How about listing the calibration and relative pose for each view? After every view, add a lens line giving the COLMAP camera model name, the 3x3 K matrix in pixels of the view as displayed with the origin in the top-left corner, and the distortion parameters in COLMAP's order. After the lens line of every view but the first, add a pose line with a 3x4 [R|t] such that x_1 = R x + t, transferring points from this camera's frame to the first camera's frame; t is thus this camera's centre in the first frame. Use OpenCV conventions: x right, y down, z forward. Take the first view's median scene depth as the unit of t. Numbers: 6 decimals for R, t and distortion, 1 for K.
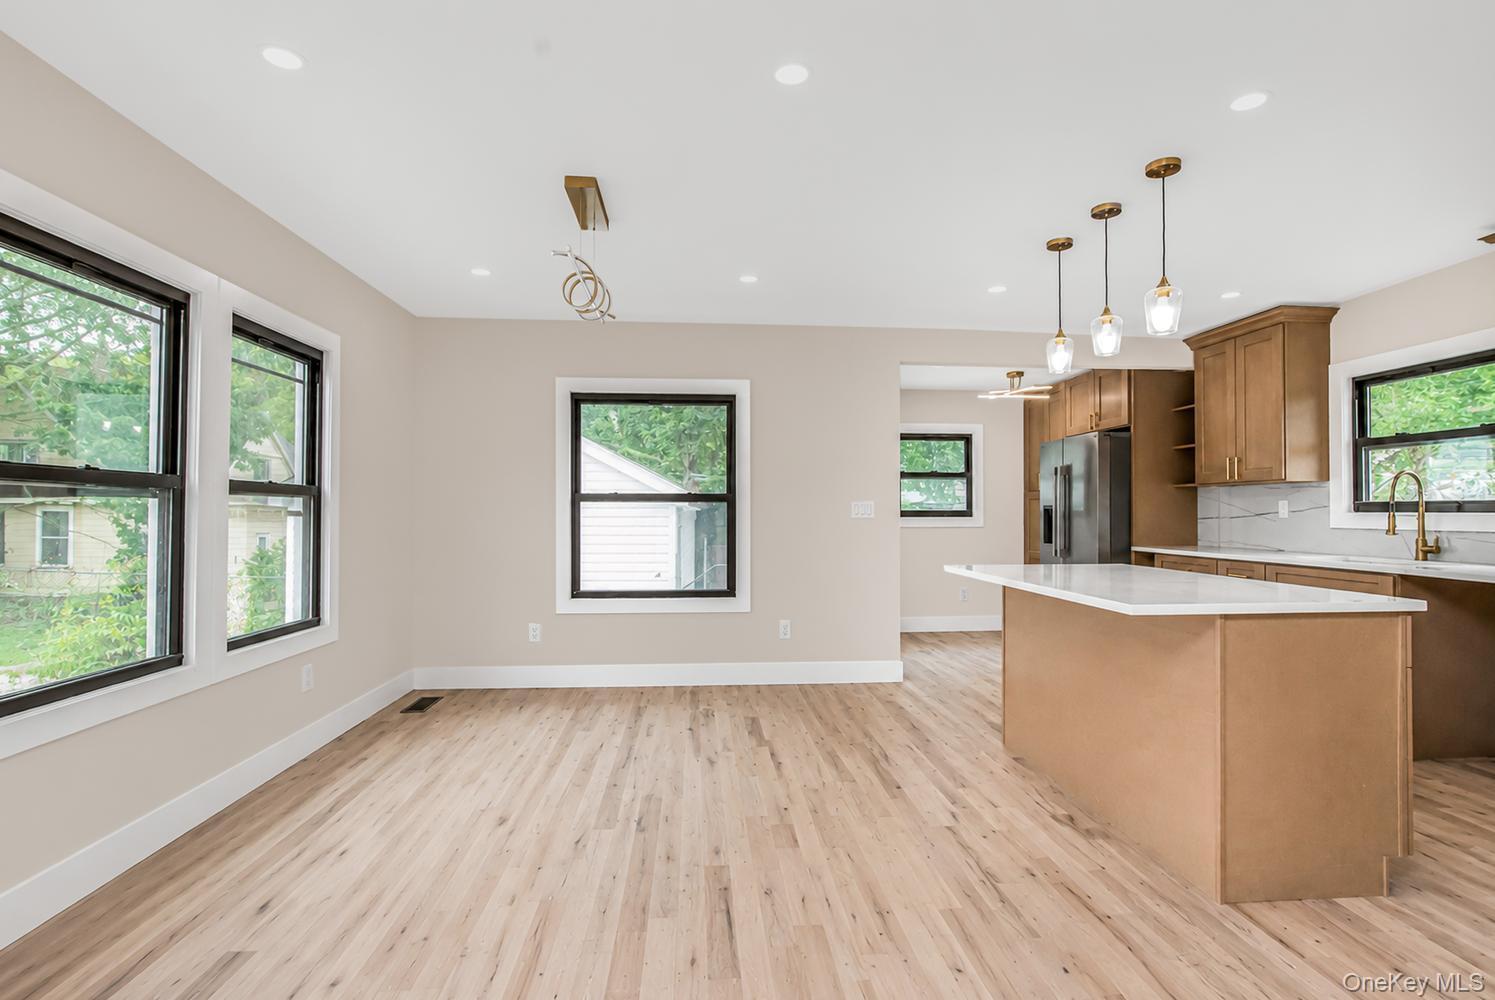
lens RADIAL K [[715.6, 0, 762.2], [0, 715.6, 502.3], [0, 0, 1]] dist [-0.004228, -0.002207]
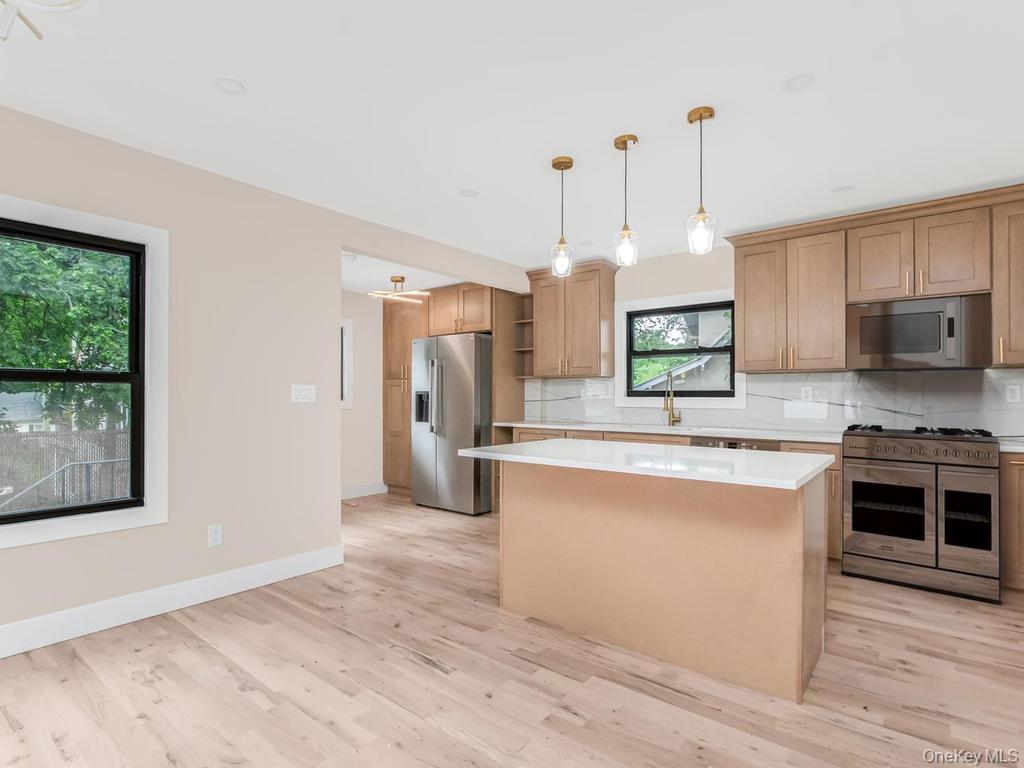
lens RADIAL K [[524.1, 0, 521.9], [0, 524.1, 399.6], [0, 0, 1]] dist [-0.015435, 0.000116]
pose [[0.698417, -0.004417, 0.715677, -0.157099], [-0.011358, 0.999787, 0.017254, 0.002662], [-0.715601, -0.020179, 0.698218, 0.316475]]
